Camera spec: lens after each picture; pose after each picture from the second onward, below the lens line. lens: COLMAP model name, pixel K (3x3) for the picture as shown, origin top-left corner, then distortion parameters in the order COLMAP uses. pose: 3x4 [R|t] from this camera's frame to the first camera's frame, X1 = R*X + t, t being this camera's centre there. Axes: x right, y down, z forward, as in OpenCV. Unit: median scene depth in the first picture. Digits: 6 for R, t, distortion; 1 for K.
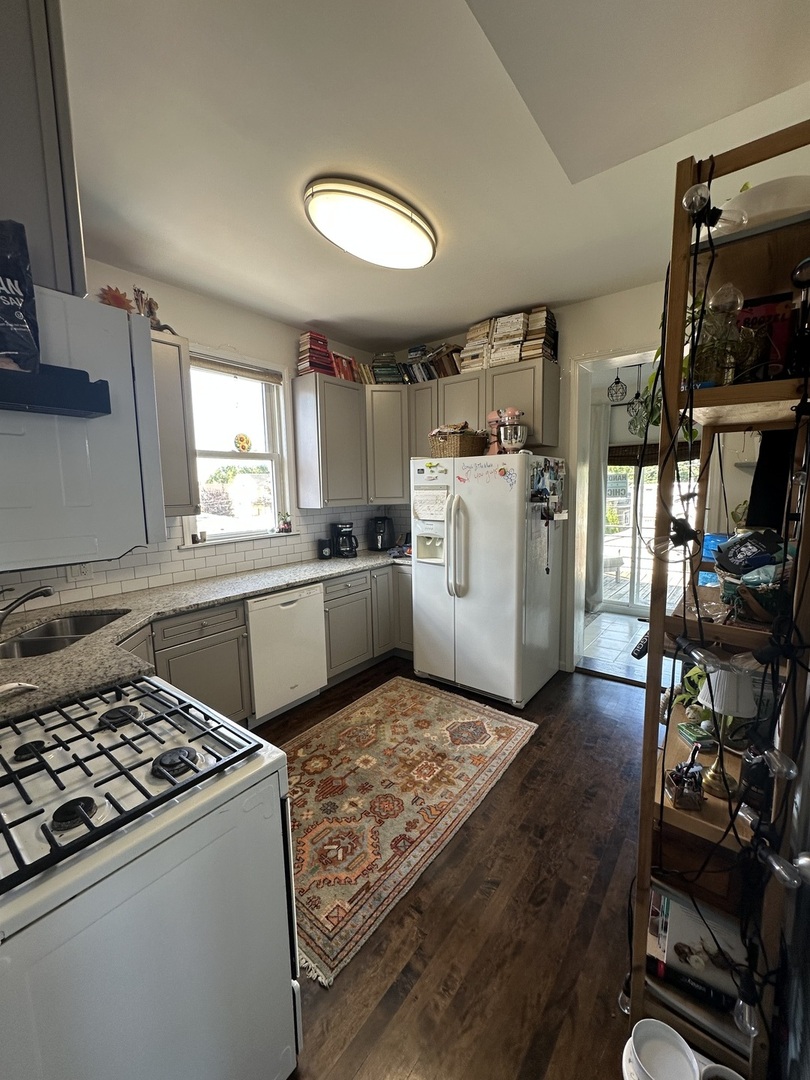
lens RADIAL K [[430.9, 0, 405.0], [0, 430.9, 540.0], [0, 0, 1]] dist [-0.004750, 0.000322]
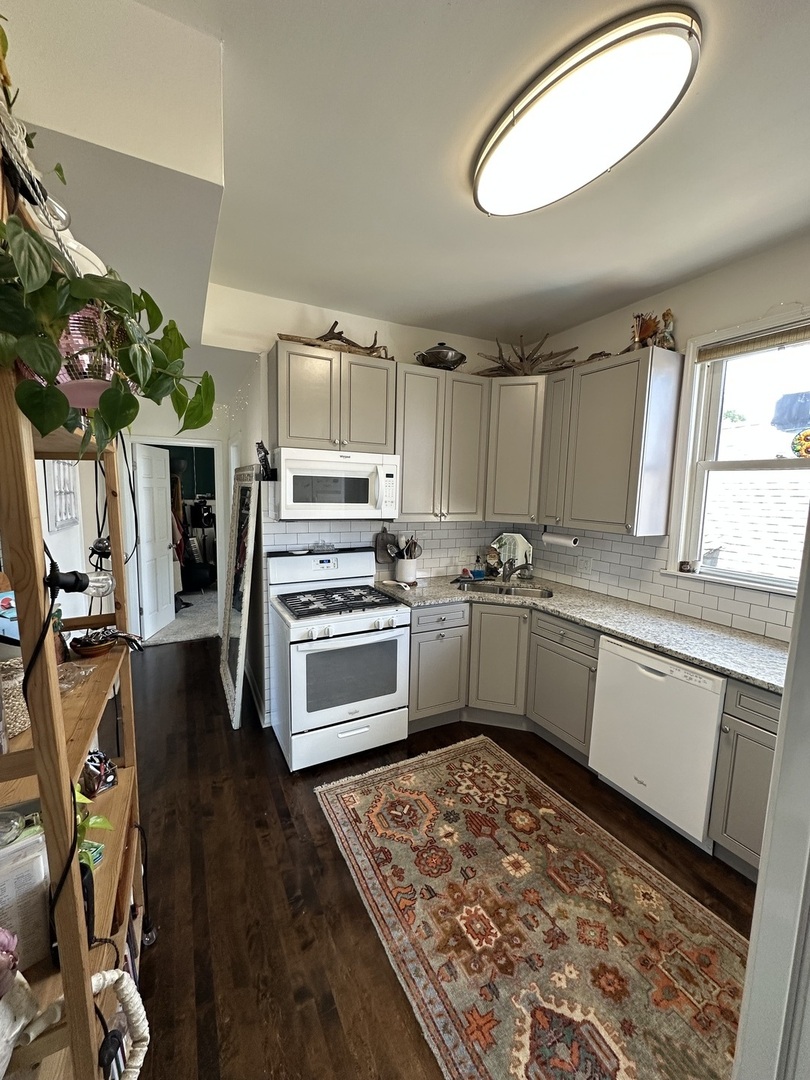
lens RADIAL K [[430.9, 0, 405.0], [0, 430.9, 540.0], [0, 0, 1]] dist [-0.004750, 0.000322]
pose [[-0.409494, 0.120508, -0.904319, 0.707444], [-0.126767, 0.974106, 0.187211, -0.201278], [0.903463, 0.191300, -0.383614, 1.137923]]
